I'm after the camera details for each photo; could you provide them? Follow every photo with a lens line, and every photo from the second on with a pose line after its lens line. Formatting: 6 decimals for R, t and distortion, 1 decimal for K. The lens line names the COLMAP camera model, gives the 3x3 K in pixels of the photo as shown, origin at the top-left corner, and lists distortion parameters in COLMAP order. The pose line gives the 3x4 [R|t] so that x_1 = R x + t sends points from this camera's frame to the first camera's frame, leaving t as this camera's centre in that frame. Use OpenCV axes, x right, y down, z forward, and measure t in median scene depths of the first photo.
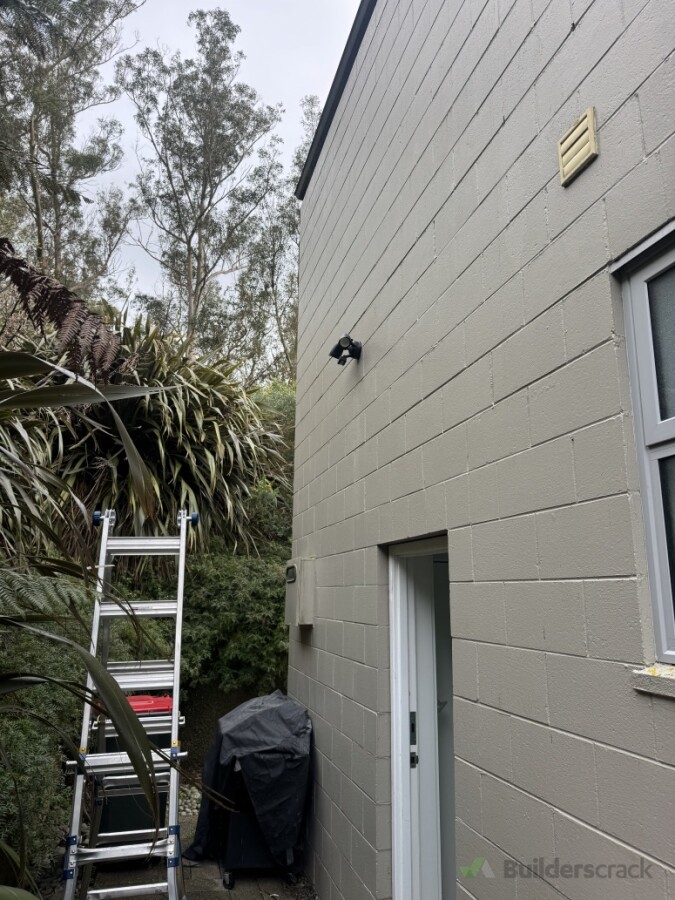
lens RADIAL K [[645.1, 0, 335.8], [0, 645.1, 457.2], [0, 0, 1]] dist [0.100150, -0.131996]
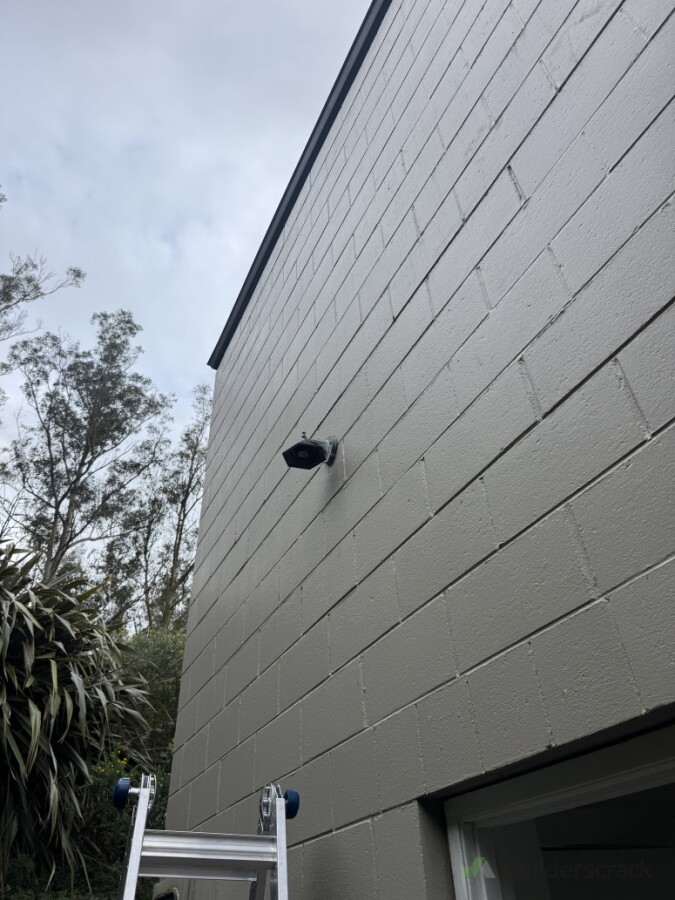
lens RADIAL K [[645.1, 0, 335.8], [0, 645.1, 457.2], [0, 0, 1]] dist [0.100150, -0.131996]
pose [[0.980383, 0.076148, 0.181800, -0.031283], [0.008609, 0.904934, -0.425465, 0.042209], [-0.196915, 0.418683, 0.886526, 0.206228]]
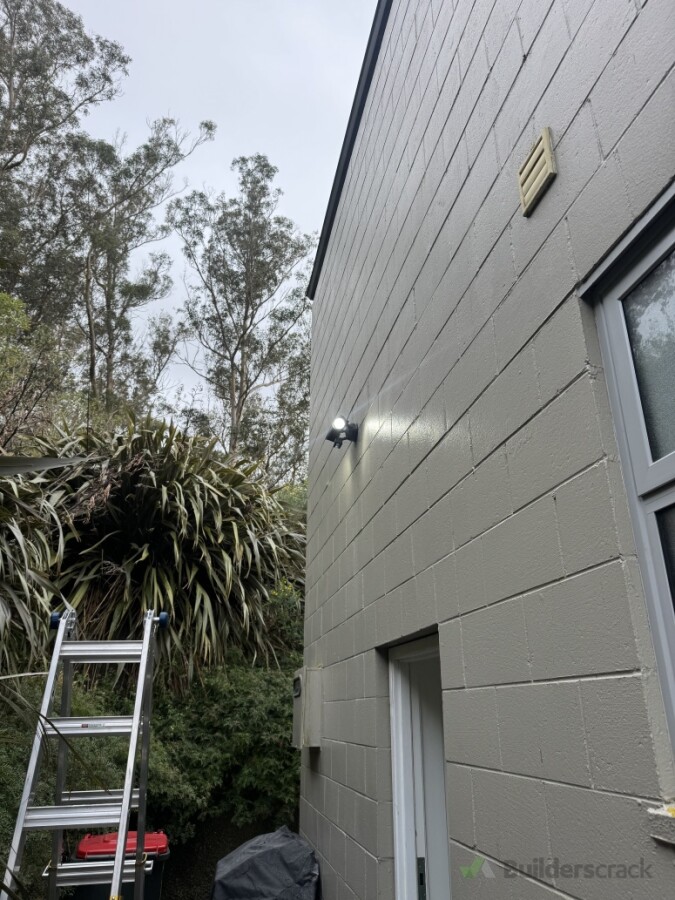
lens RADIAL K [[645.1, 0, 335.8], [0, 645.1, 457.2], [0, 0, 1]] dist [0.100150, -0.131996]
pose [[0.996959, -0.036199, -0.069016, 0.031345], [0.024479, 0.986213, -0.163662, 0.010042], [0.073989, 0.161475, 0.984099, 0.037144]]
